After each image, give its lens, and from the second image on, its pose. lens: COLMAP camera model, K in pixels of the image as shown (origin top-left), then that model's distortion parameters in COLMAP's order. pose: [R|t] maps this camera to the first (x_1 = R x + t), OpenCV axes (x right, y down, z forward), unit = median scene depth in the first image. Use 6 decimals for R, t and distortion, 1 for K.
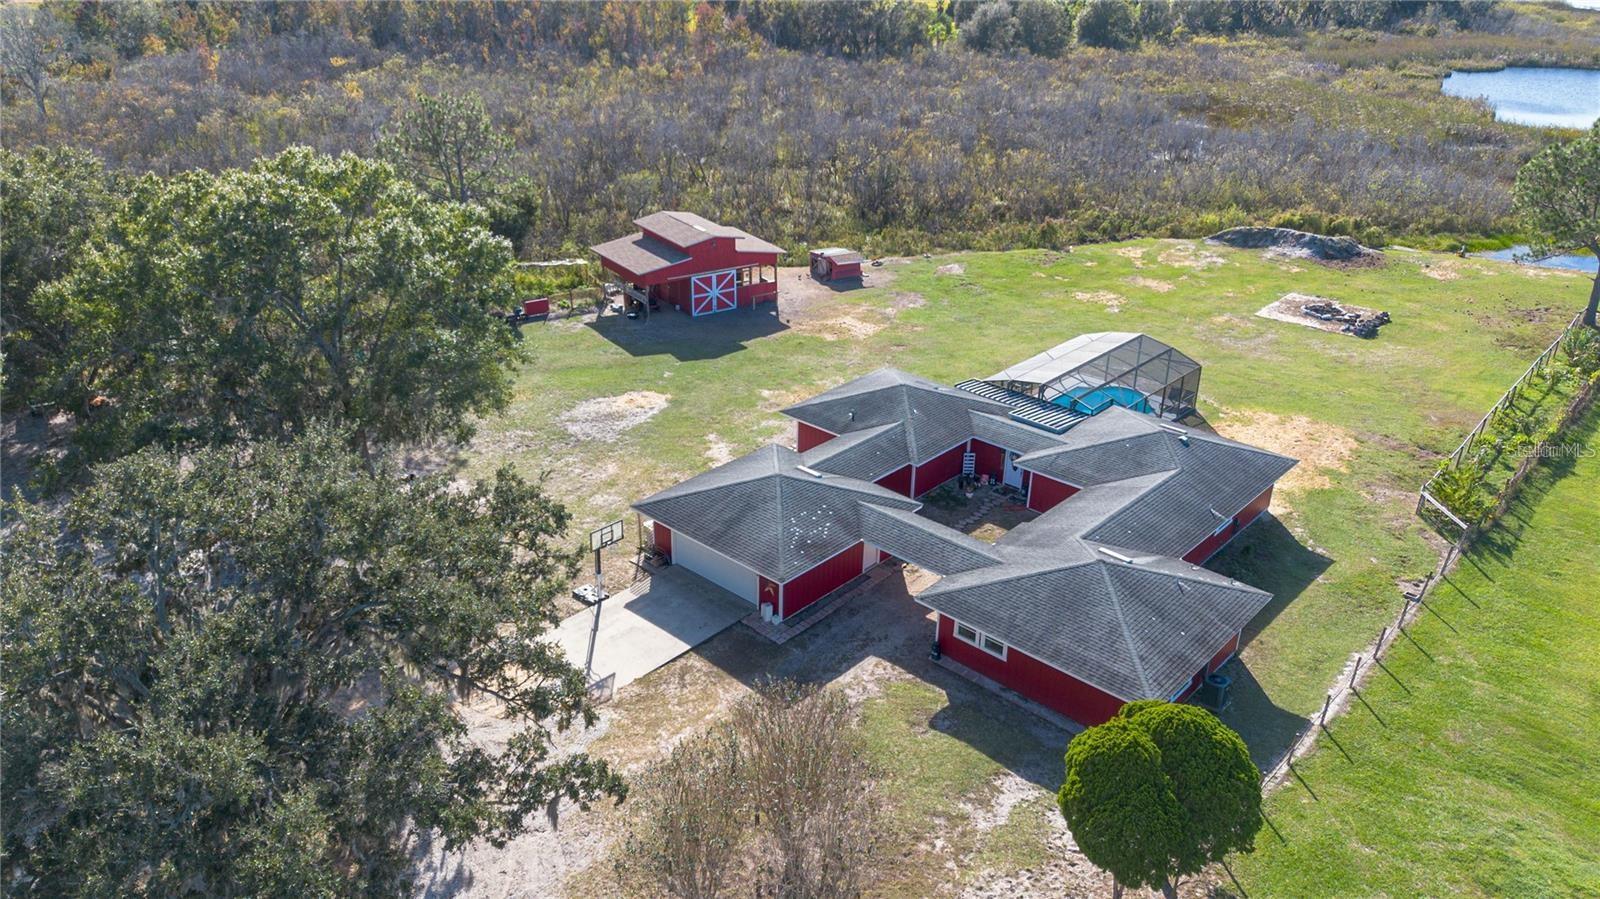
lens RADIAL K [[1127.9, 0, 803.2], [0, 1127.9, 448.9], [0, 0, 1]] dist [0.076870, -0.078199]
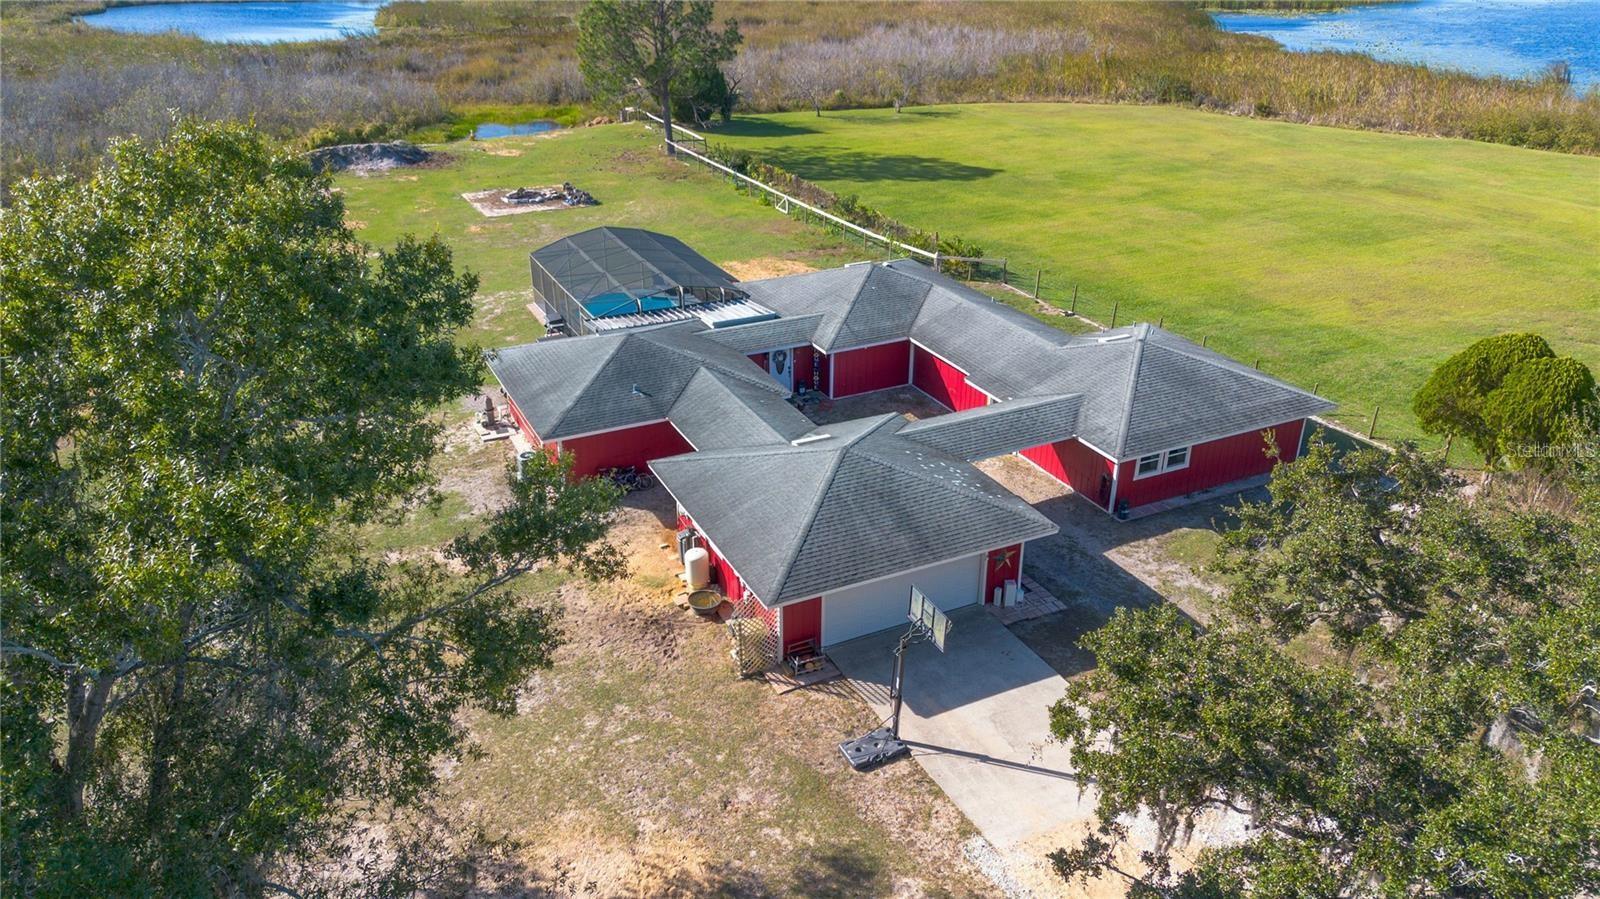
lens RADIAL K [[1127.9, 0, 803.2], [0, 1127.9, 448.9], [0, 0, 1]] dist [0.076870, -0.078199]
pose [[0.367802, -0.417498, 0.830914, -0.497277], [0.400967, 0.877416, 0.263376, -0.138160], [-0.839015, 0.236299, 0.490118, 0.574276]]
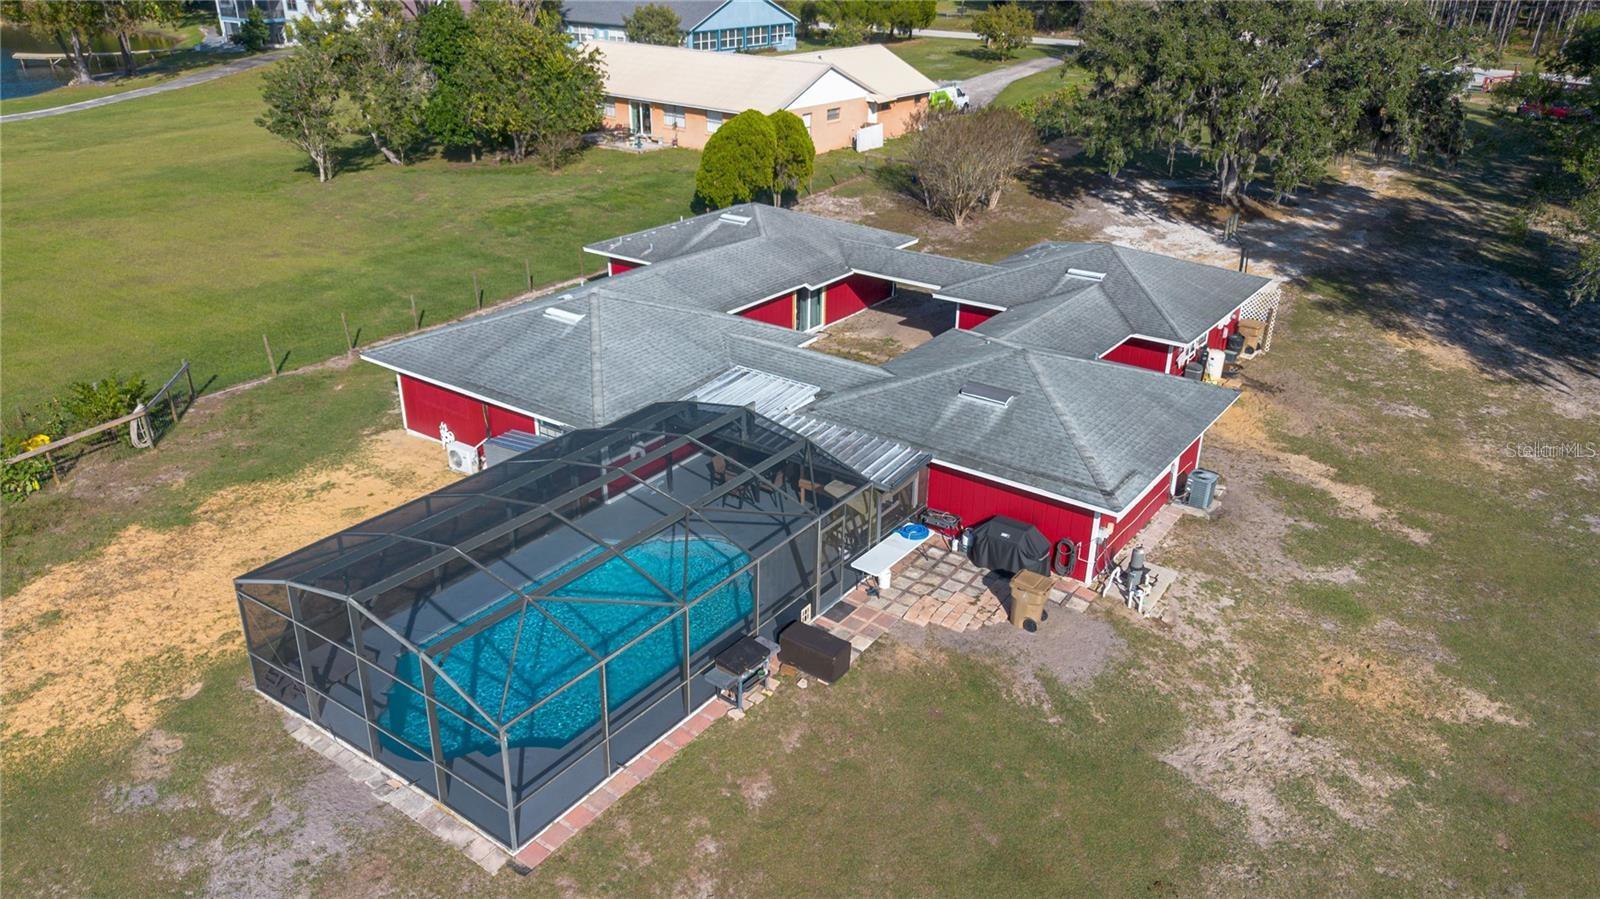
lens RADIAL K [[1127.9, 0, 803.2], [0, 1127.9, 448.9], [0, 0, 1]] dist [0.076870, -0.078199]
pose [[-0.992635, 0.019224, -0.119605, 0.253117], [-0.079222, 0.643918, 0.760982, -0.414415], [0.091645, 0.764853, -0.637653, 1.356052]]
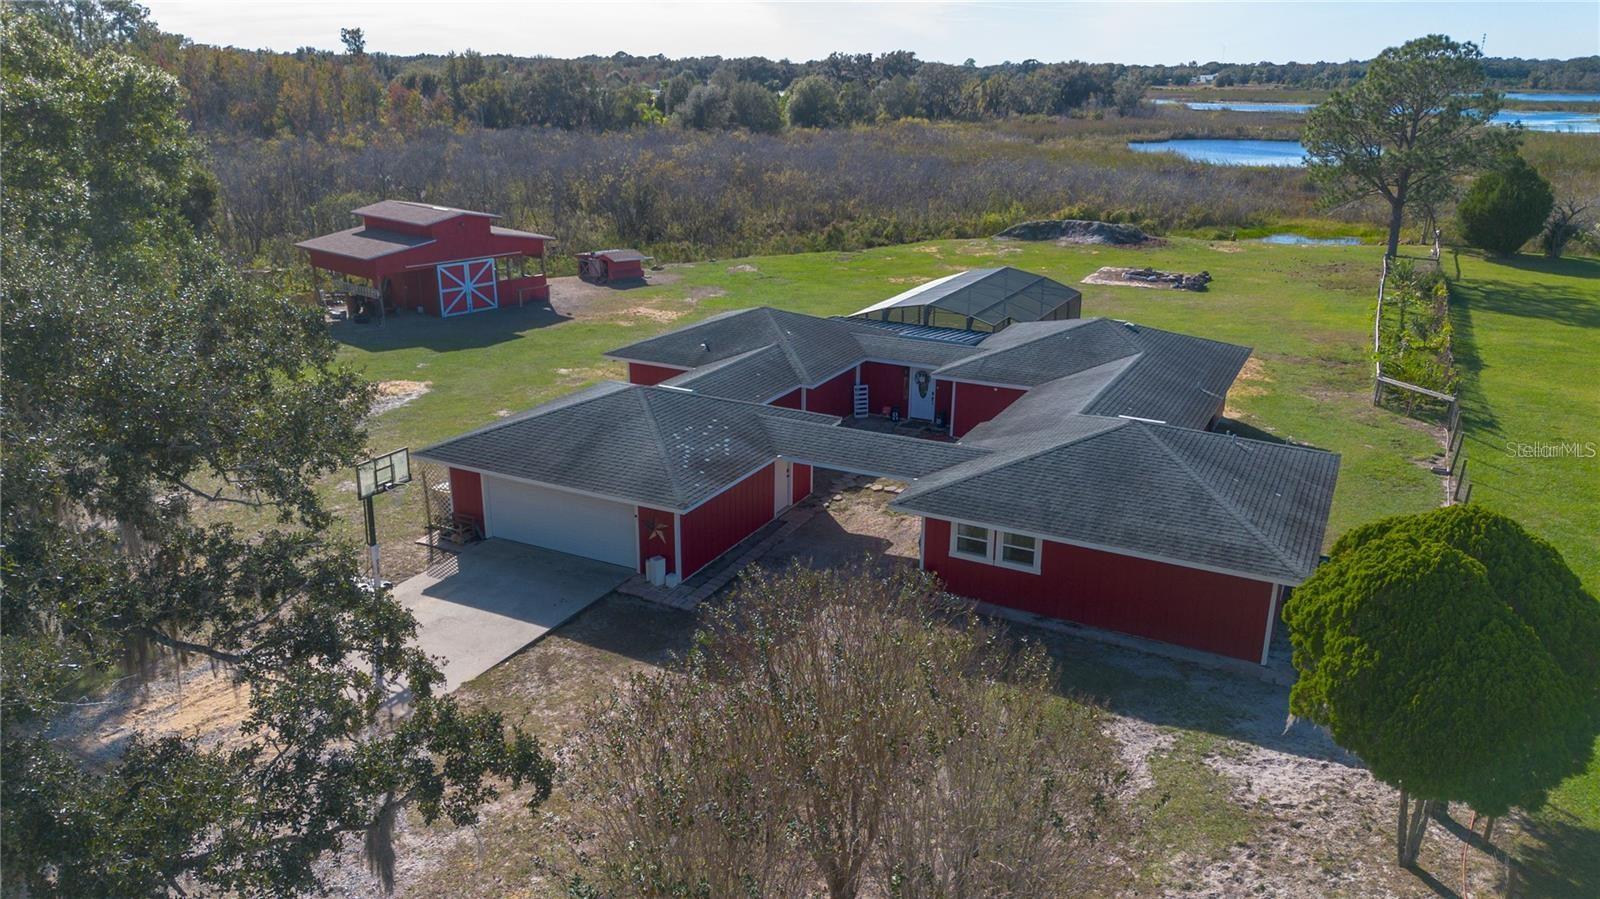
lens RADIAL K [[1133.6, 0, 802.6], [0, 1133.6, 439.8], [0, 0, 1]] dist [0.083888, -0.105069]
pose [[0.966201, -0.090875, 0.241243, -0.079000], [0.119643, 0.986992, -0.107389, 0.117234], [-0.228346, 0.132622, 0.964505, 0.266922]]
